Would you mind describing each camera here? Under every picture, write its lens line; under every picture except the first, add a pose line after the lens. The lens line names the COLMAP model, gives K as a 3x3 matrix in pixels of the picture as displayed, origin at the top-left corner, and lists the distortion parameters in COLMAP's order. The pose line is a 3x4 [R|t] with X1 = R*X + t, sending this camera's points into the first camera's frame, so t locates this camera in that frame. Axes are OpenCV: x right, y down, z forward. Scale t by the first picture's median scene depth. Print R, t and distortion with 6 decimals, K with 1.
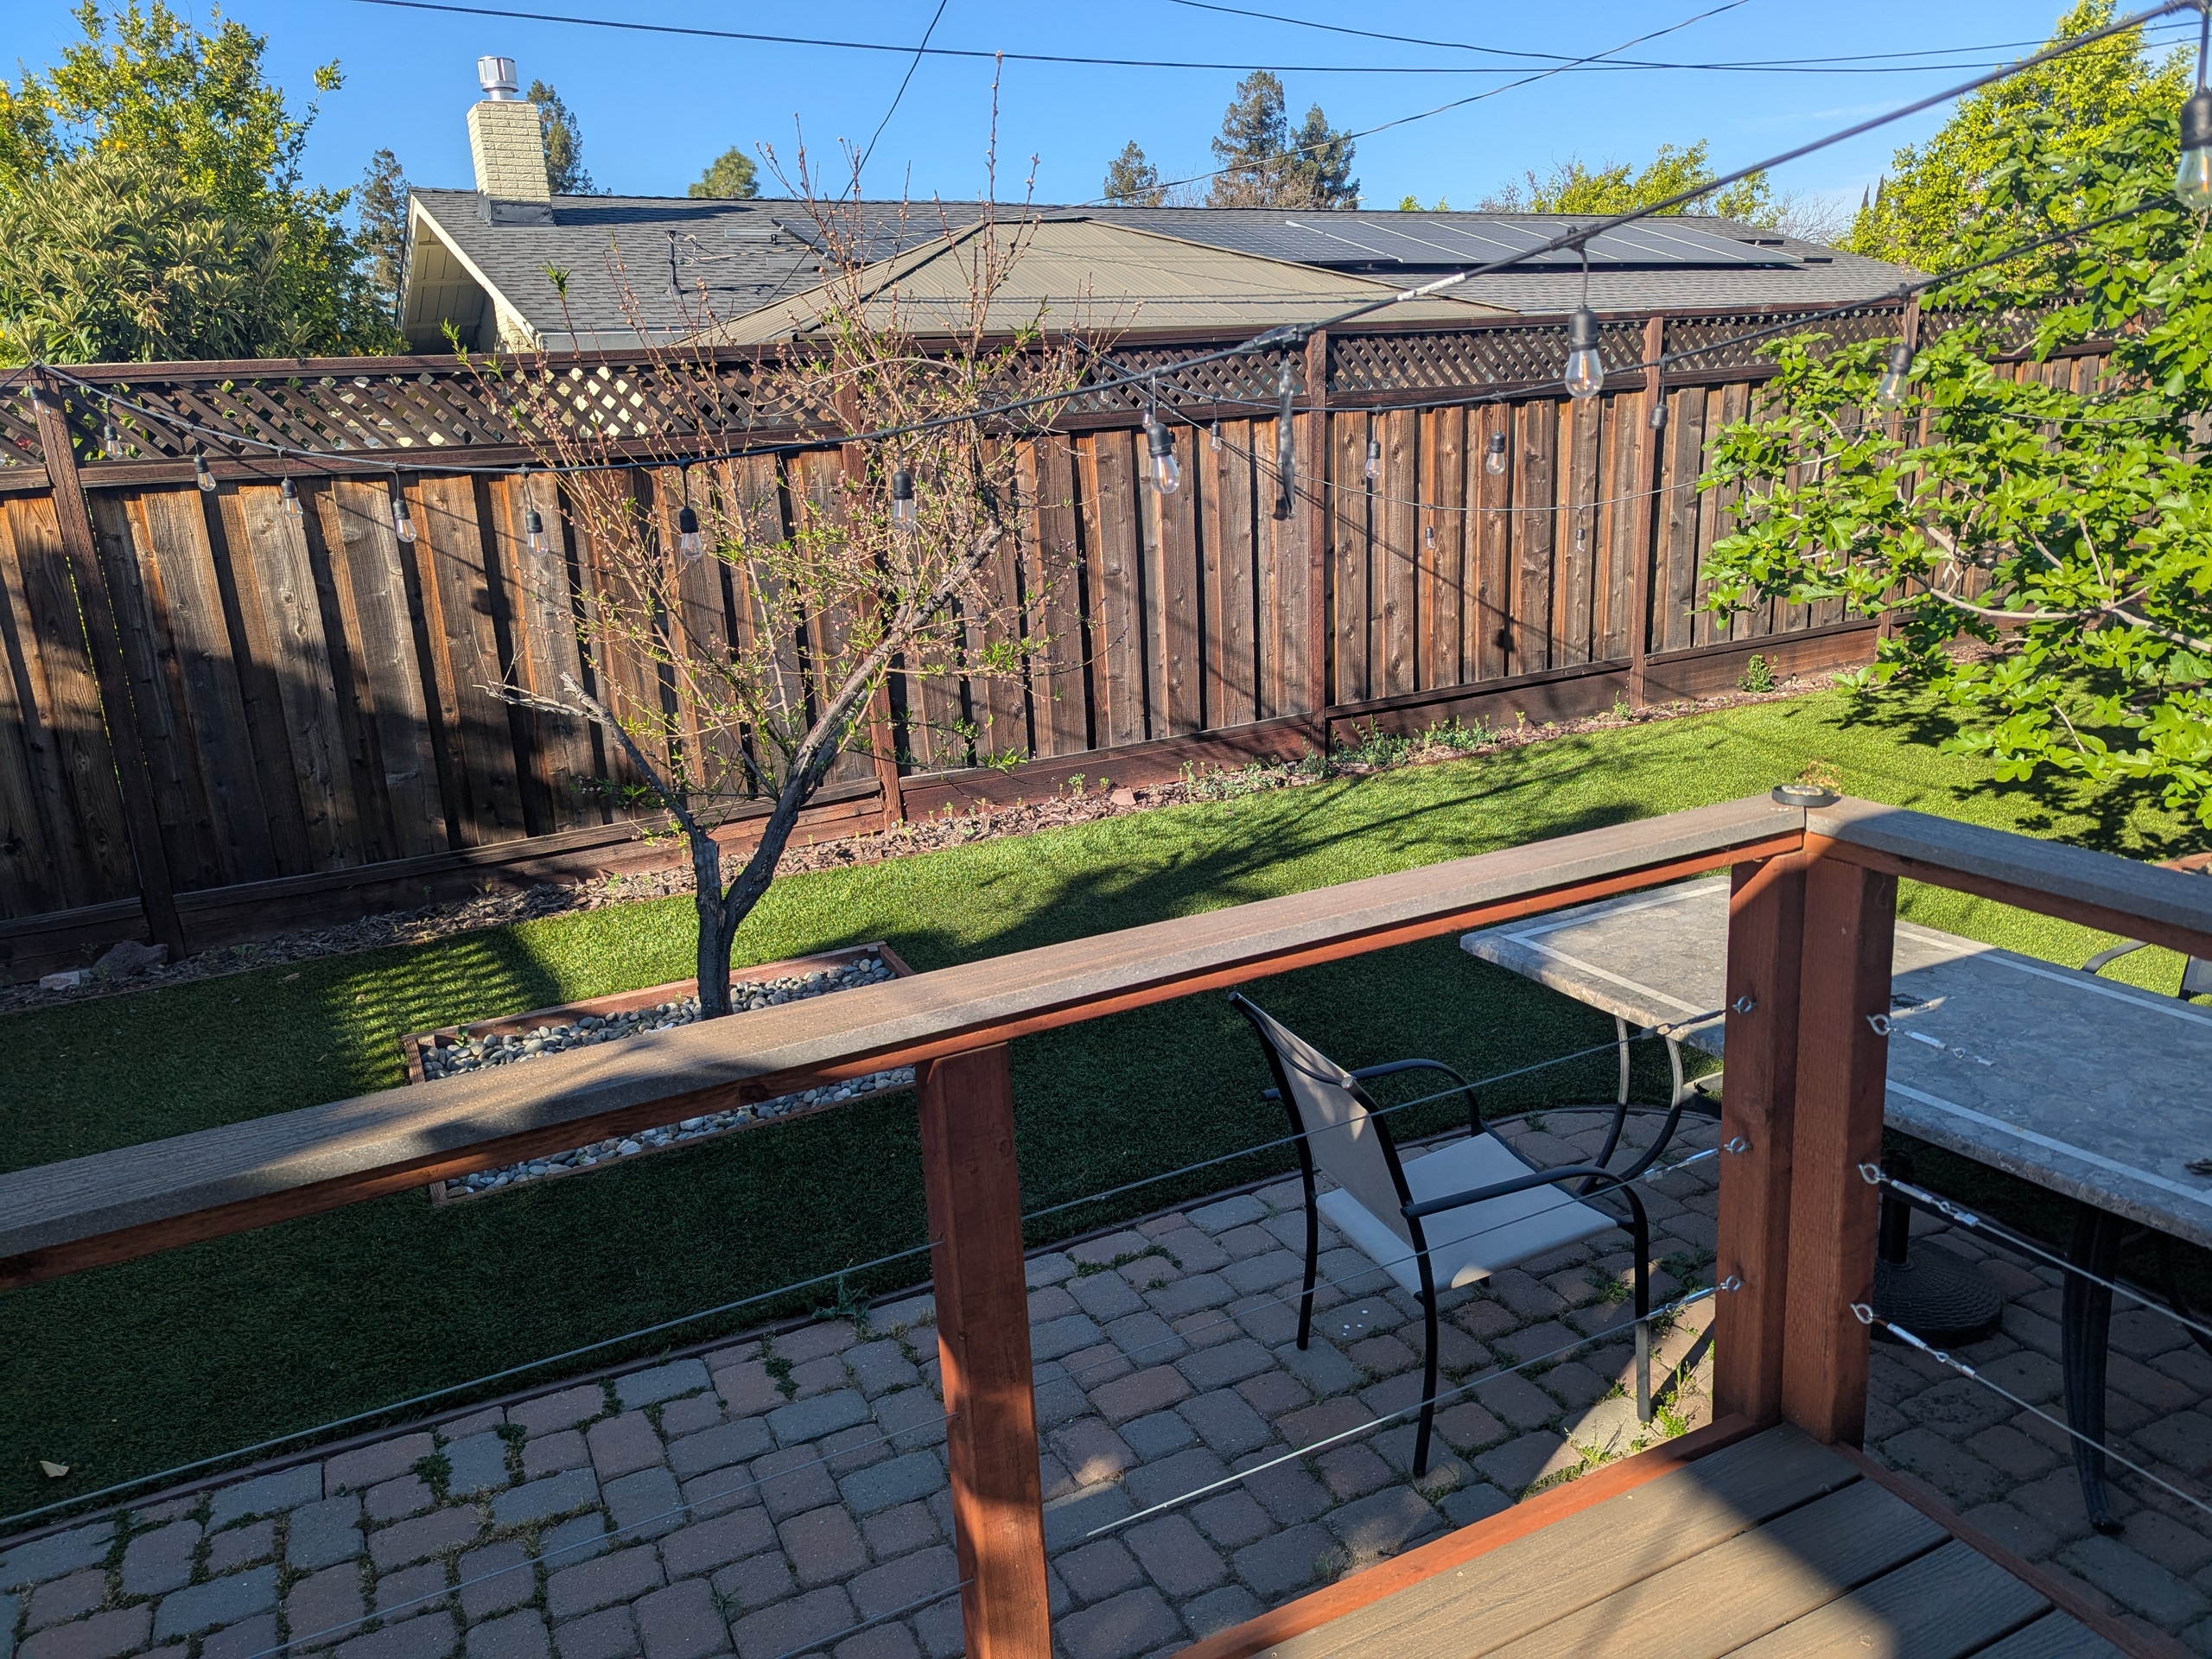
lens RADIAL K [[1541.7, 0, 1106.0], [0, 1541.7, 829.5], [0, 0, 1]] dist [0.044907, -0.041255]
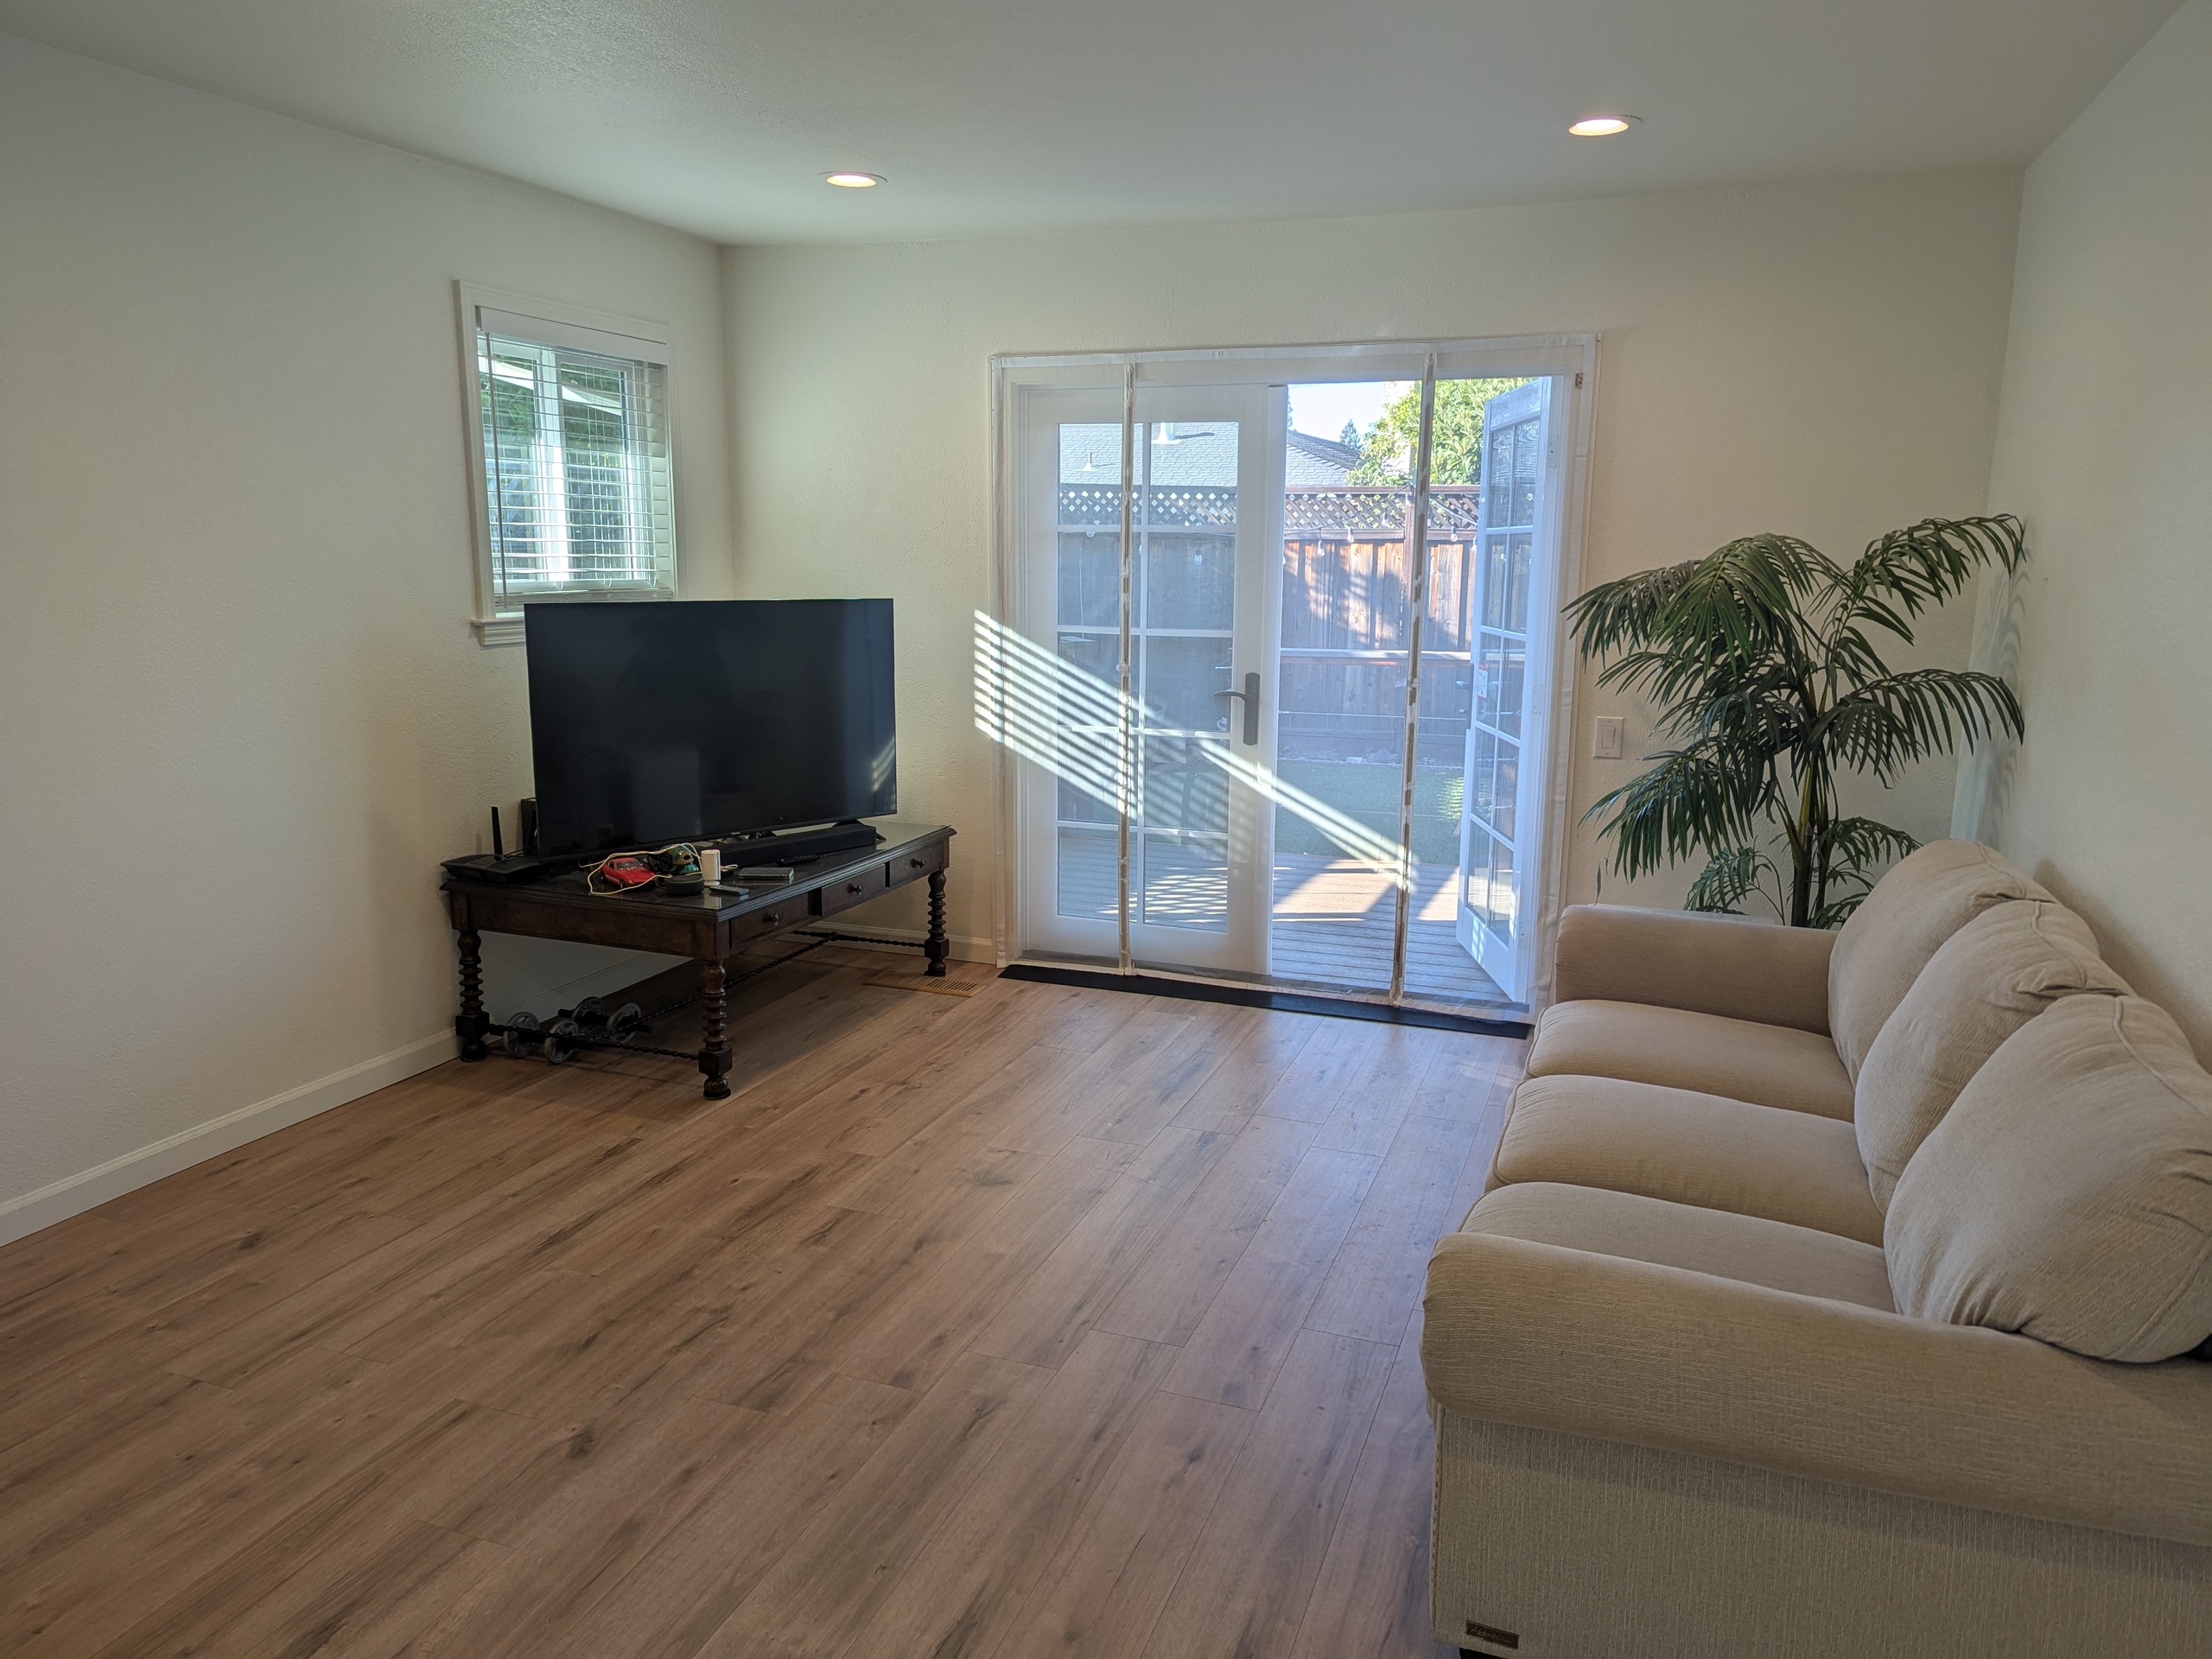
lens RADIAL K [[1541.7, 0, 1106.0], [0, 1541.7, 829.5], [0, 0, 1]] dist [0.044907, -0.041255]
pose [[0.686010, 0.194796, -0.701031, 0.609093], [-0.240475, 0.970052, 0.034226, 0.193893], [0.686703, 0.145101, 0.712309, -0.743491]]
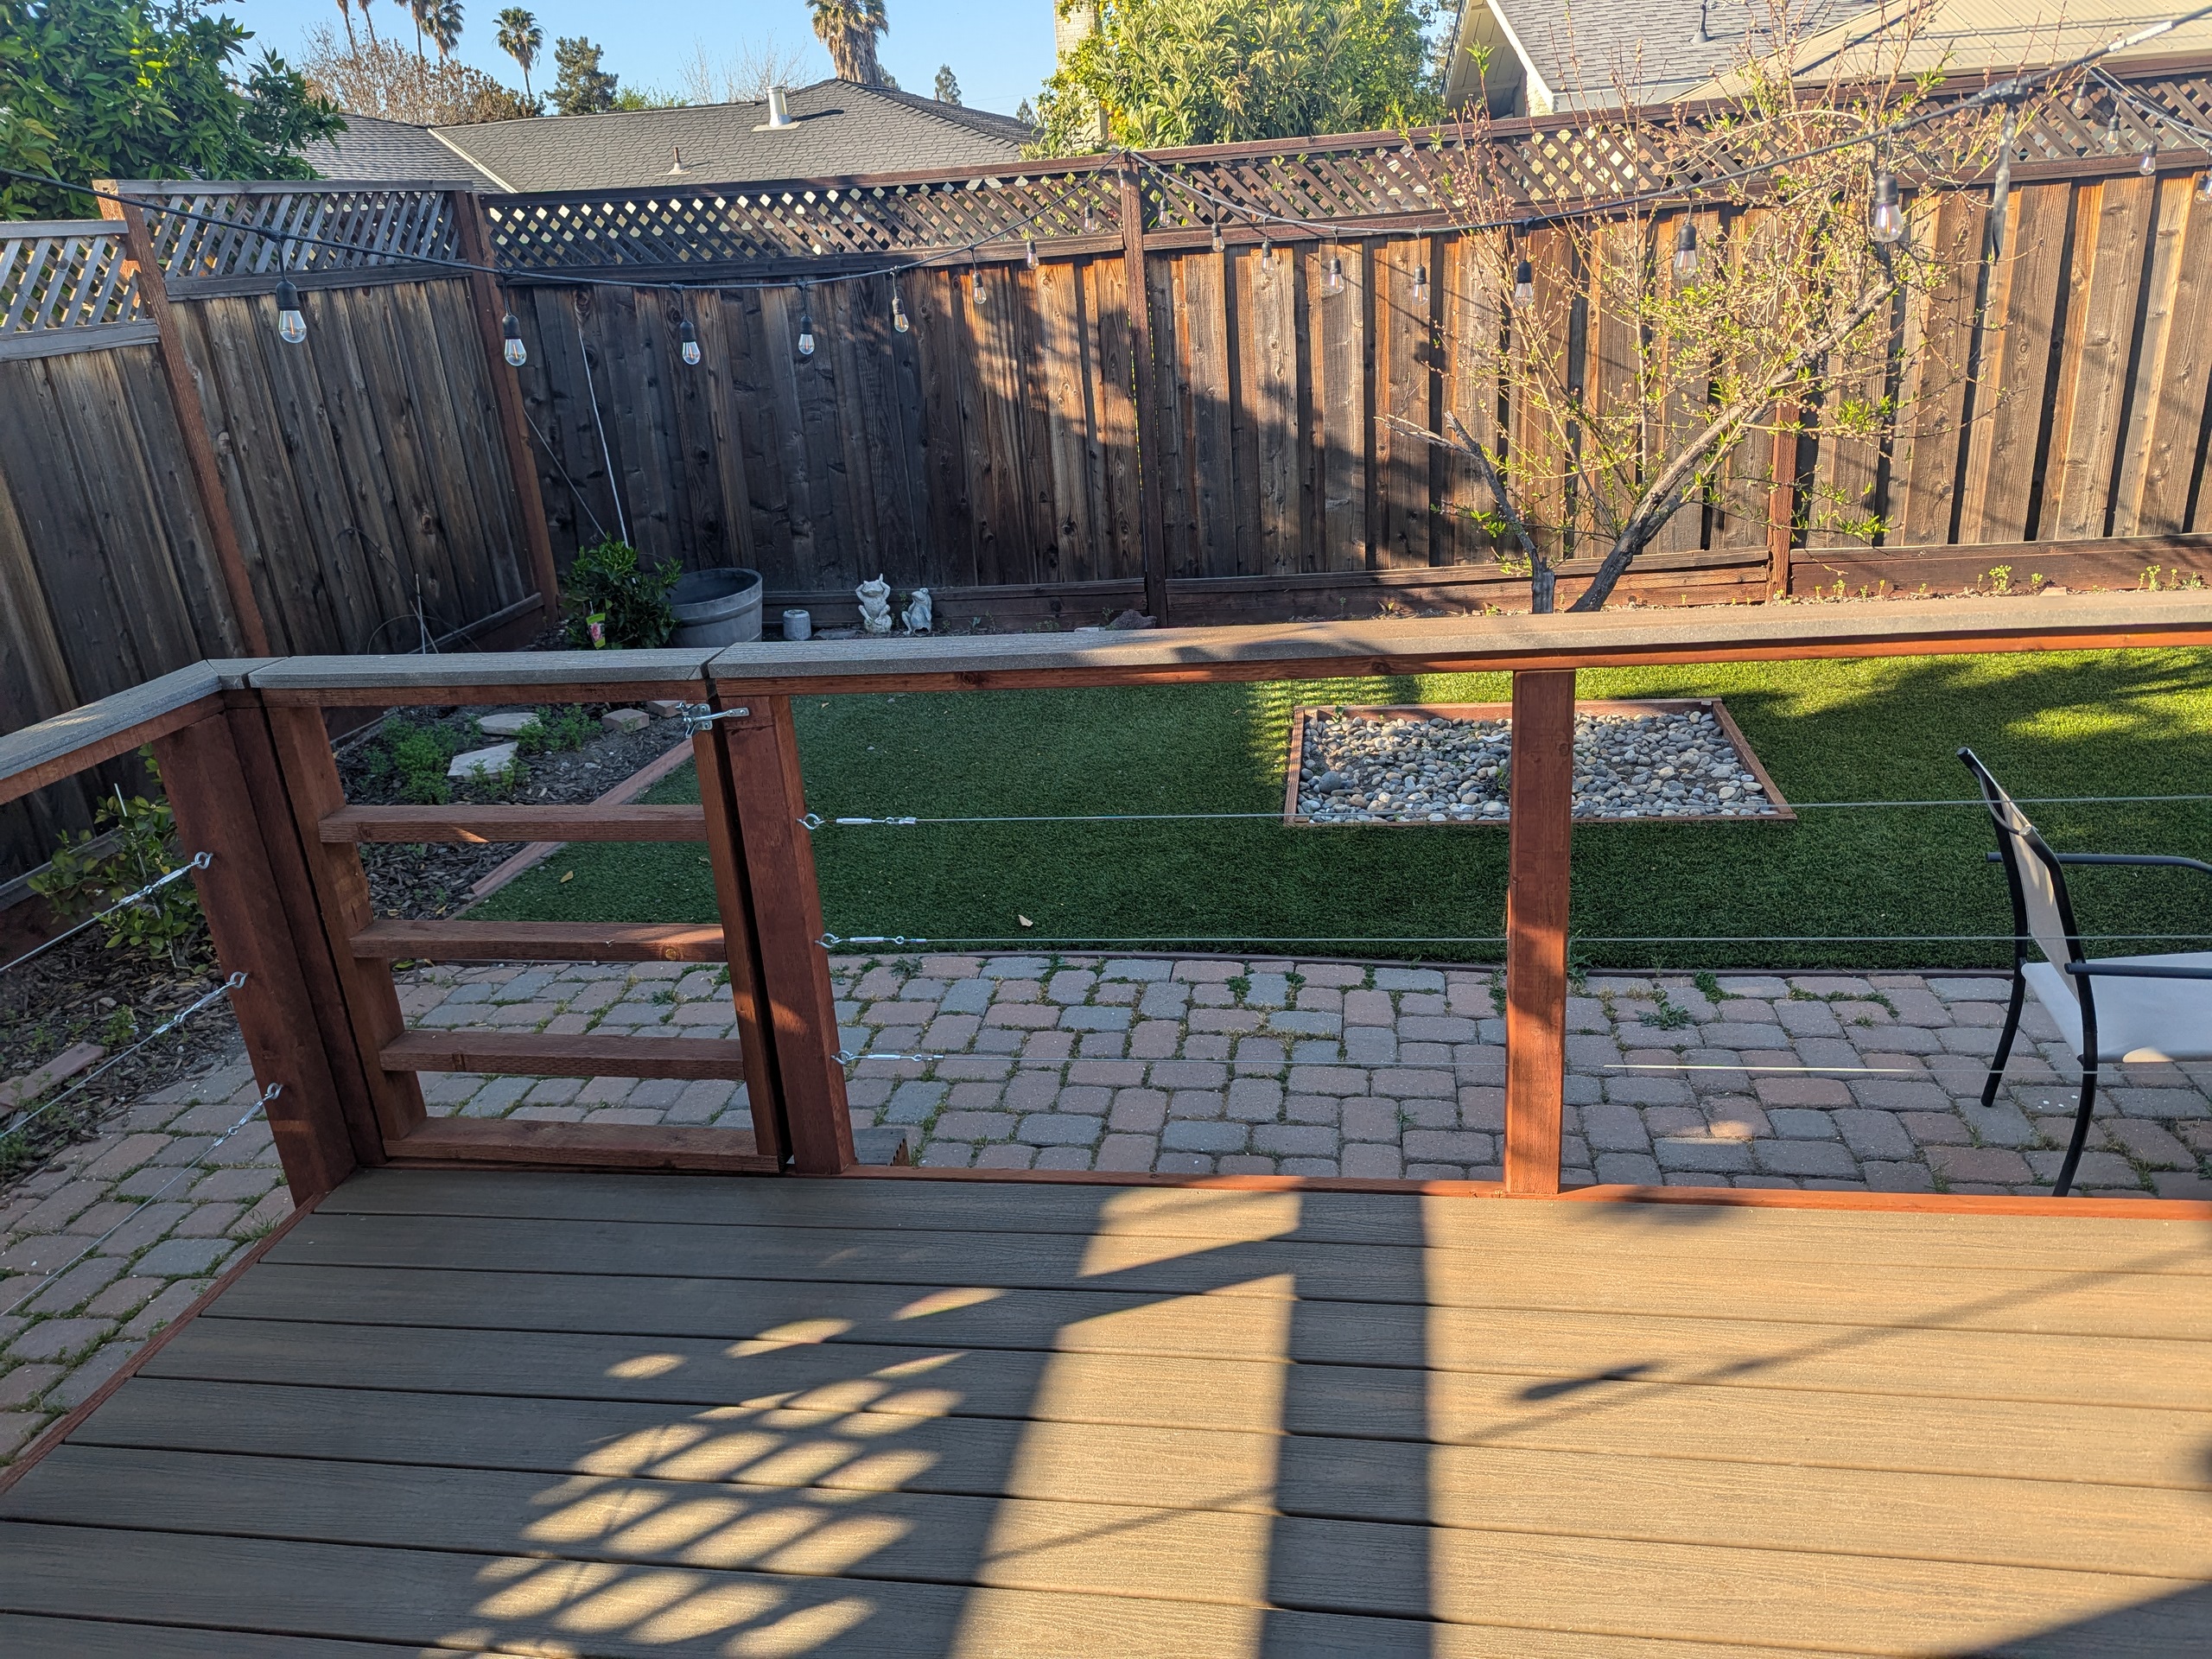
lens RADIAL K [[1568.1, 0, 1119.2], [0, 1568.1, 805.8], [0, 0, 1]] dist [0.082723, -0.080559]
pose [[0.819029, 0.191774, -0.540754, 0.114980], [-0.127030, 0.979706, 0.155045, 0.029158], [0.559513, -0.058294, 0.826769, -0.114290]]
